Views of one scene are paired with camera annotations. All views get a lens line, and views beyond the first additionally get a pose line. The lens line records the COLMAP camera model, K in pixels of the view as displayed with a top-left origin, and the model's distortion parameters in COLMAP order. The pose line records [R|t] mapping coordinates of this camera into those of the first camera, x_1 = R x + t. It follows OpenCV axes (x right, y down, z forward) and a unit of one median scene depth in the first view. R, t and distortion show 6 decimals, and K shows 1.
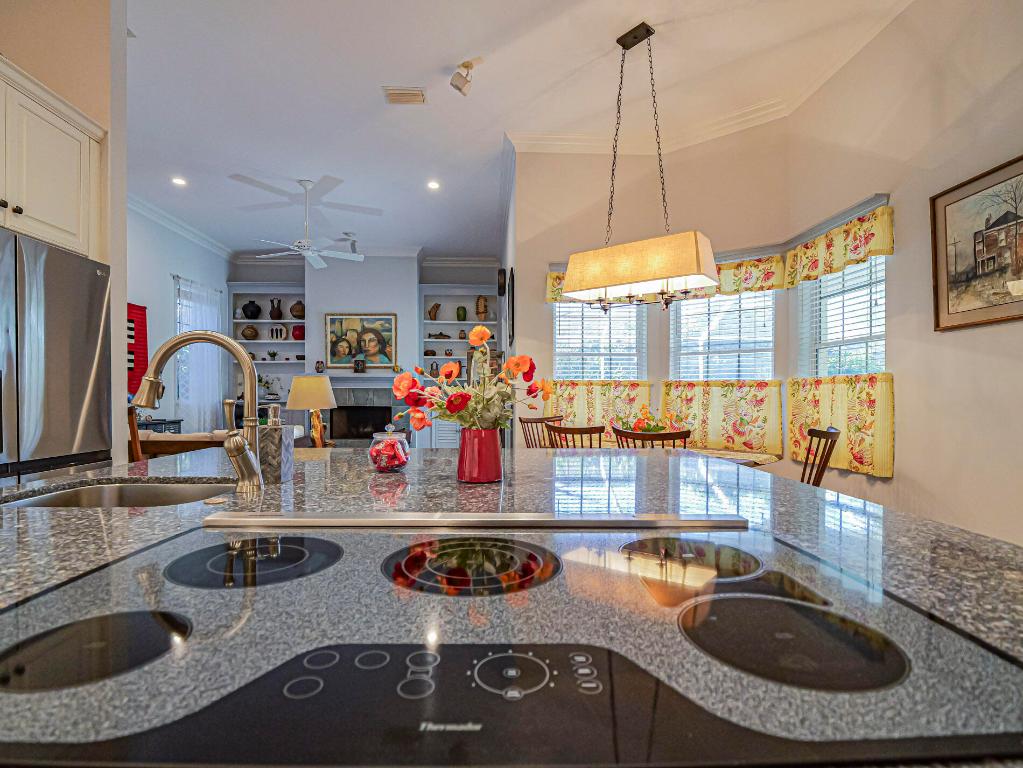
lens RADIAL K [[562.9, 0, 508.8], [0, 562.9, 396.9], [0, 0, 1]] dist [-0.001850, -0.000475]
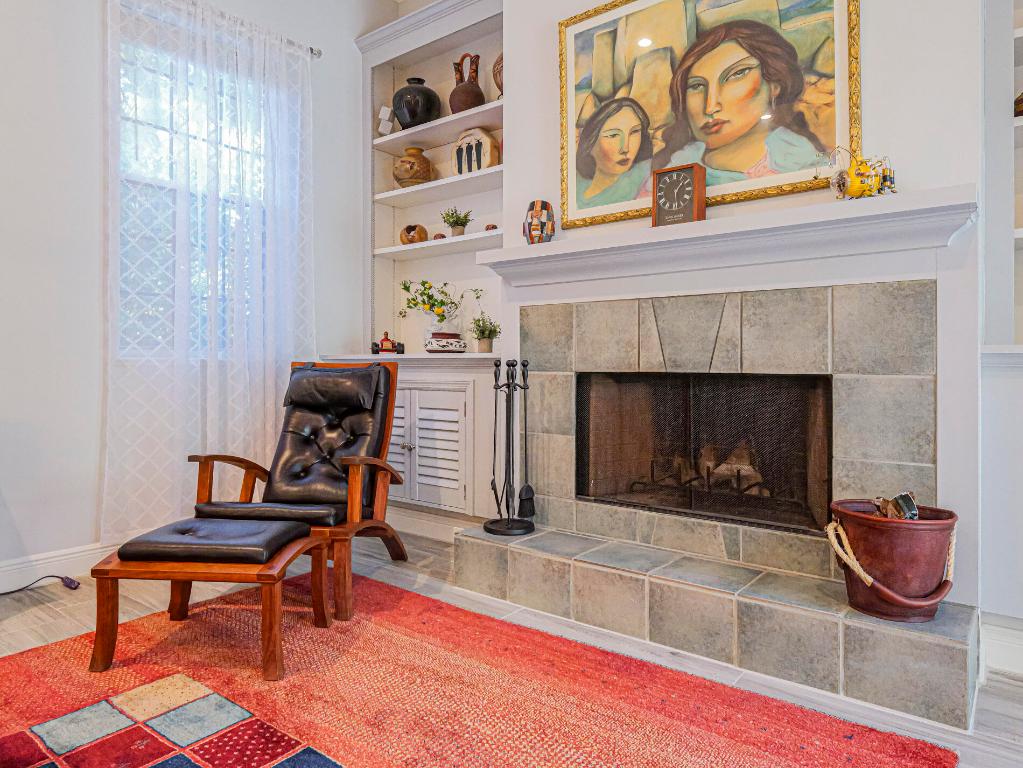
lens RADIAL K [[656.1, 0, 506.1], [0, 656.1, 378.7], [0, 0, 1]] dist [-0.004767, -0.002015]
pose [[0.760420, 0.008963, -0.649370, -0.144622], [0.004225, 0.999815, 0.018749, 0.014336], [0.649418, -0.017001, 0.760241, 0.752963]]
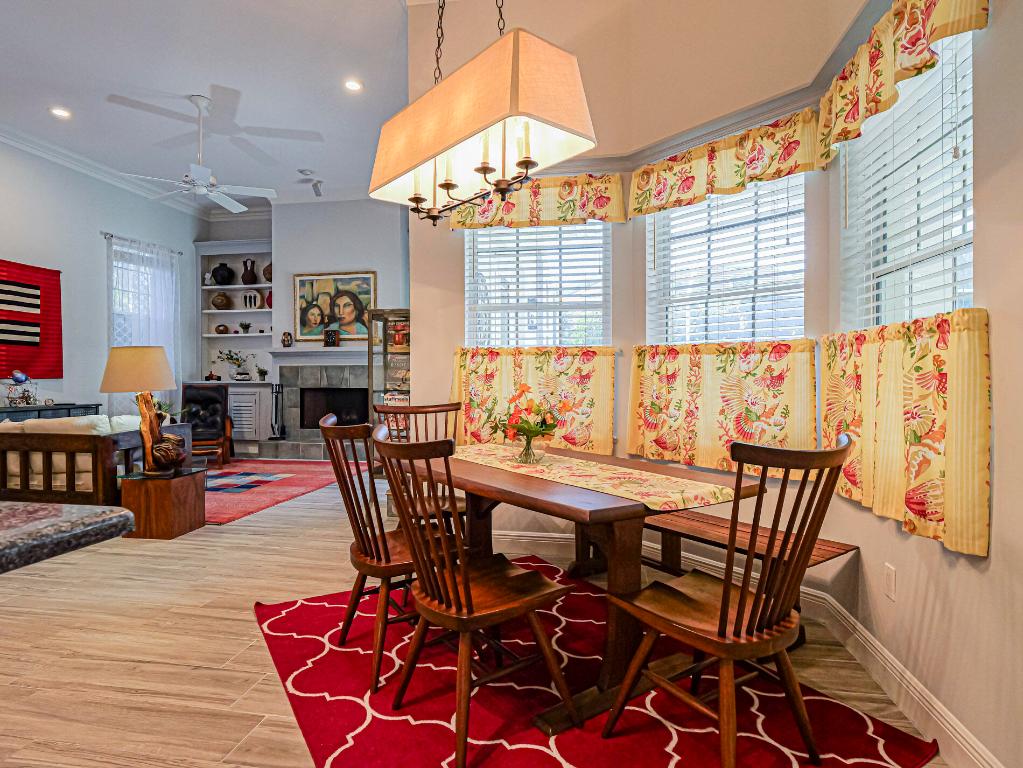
lens RADIAL K [[617.5, 0, 512.3], [0, 617.5, 379.9], [0, 0, 1]] dist [-0.008006, -0.001450]
pose [[0.977314, -0.003058, -0.211772, 0.175059], [0.003977, 0.999984, 0.003914, 0.003049], [0.211757, -0.004668, 0.977311, 0.192528]]
